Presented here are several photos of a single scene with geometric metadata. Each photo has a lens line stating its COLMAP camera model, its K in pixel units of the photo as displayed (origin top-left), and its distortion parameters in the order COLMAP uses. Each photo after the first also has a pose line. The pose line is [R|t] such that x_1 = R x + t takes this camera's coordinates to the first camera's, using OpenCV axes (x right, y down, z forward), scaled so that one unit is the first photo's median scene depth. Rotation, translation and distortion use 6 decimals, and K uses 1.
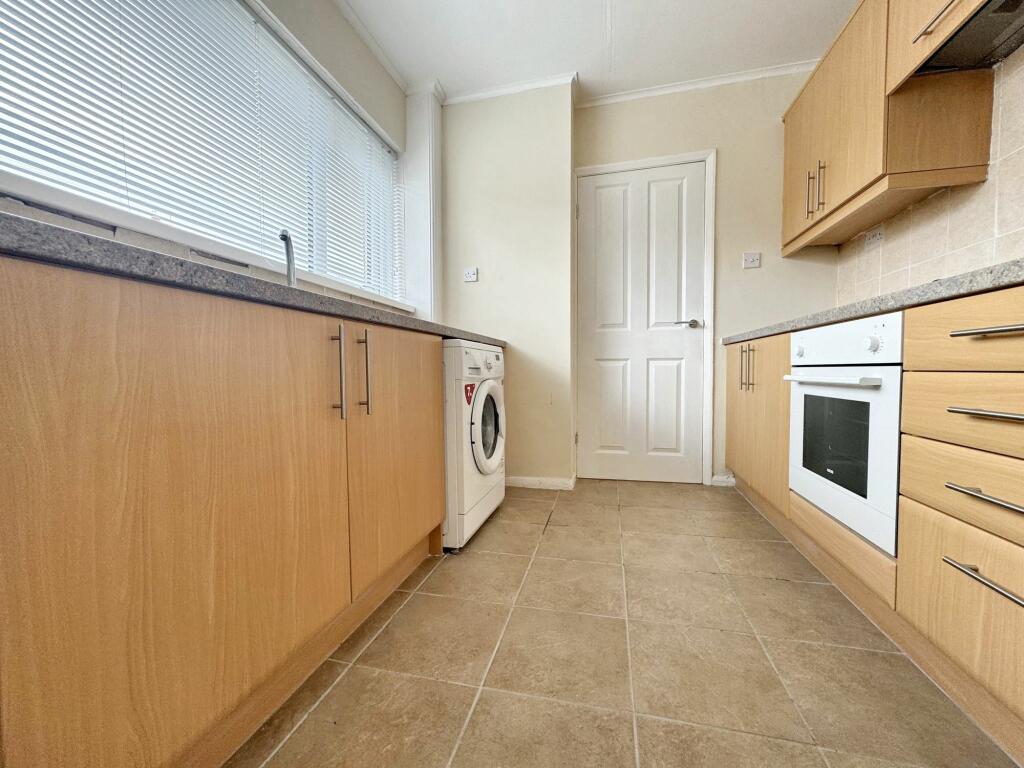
lens RADIAL K [[405.9, 0, 511.5], [0, 405.9, 383.5], [0, 0, 1]] dist [-0.002959, 0.000249]
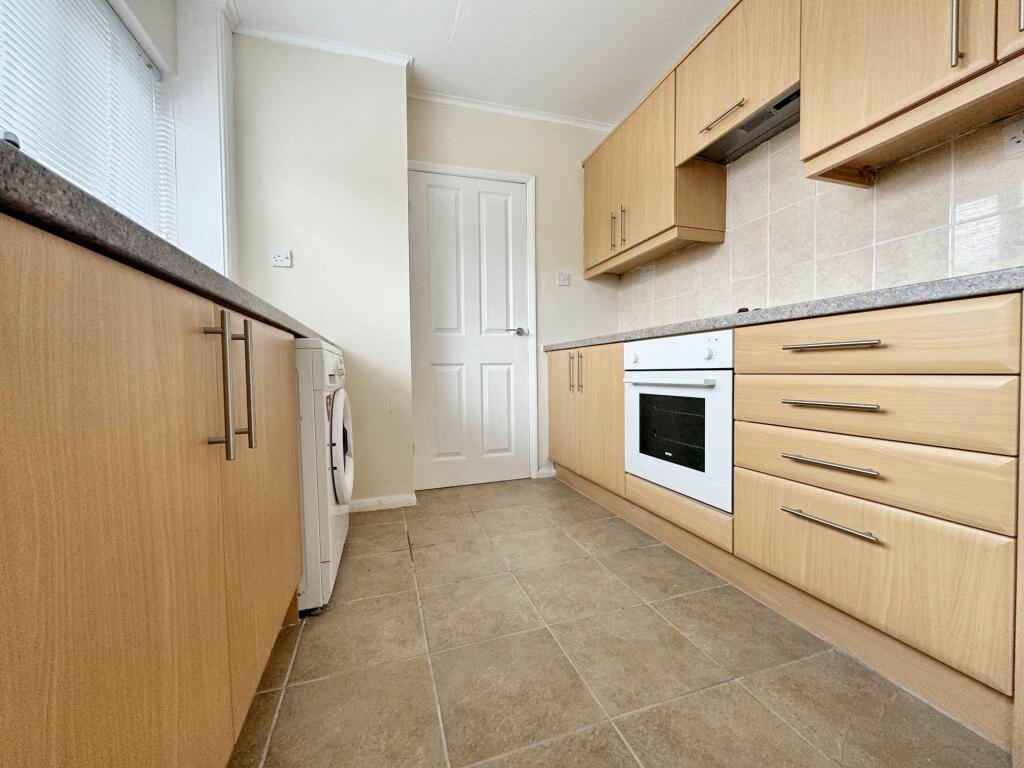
lens RADIAL K [[405.9, 0, 512.6], [0, 405.9, 382.8], [0, 0, 1]] dist [-0.002959, 0.000249]
pose [[0.852667, -0.022371, 0.521976, -0.214518], [0.028563, 0.999585, -0.003818, -0.009823], [-0.521674, 0.018164, 0.852952, 0.136381]]
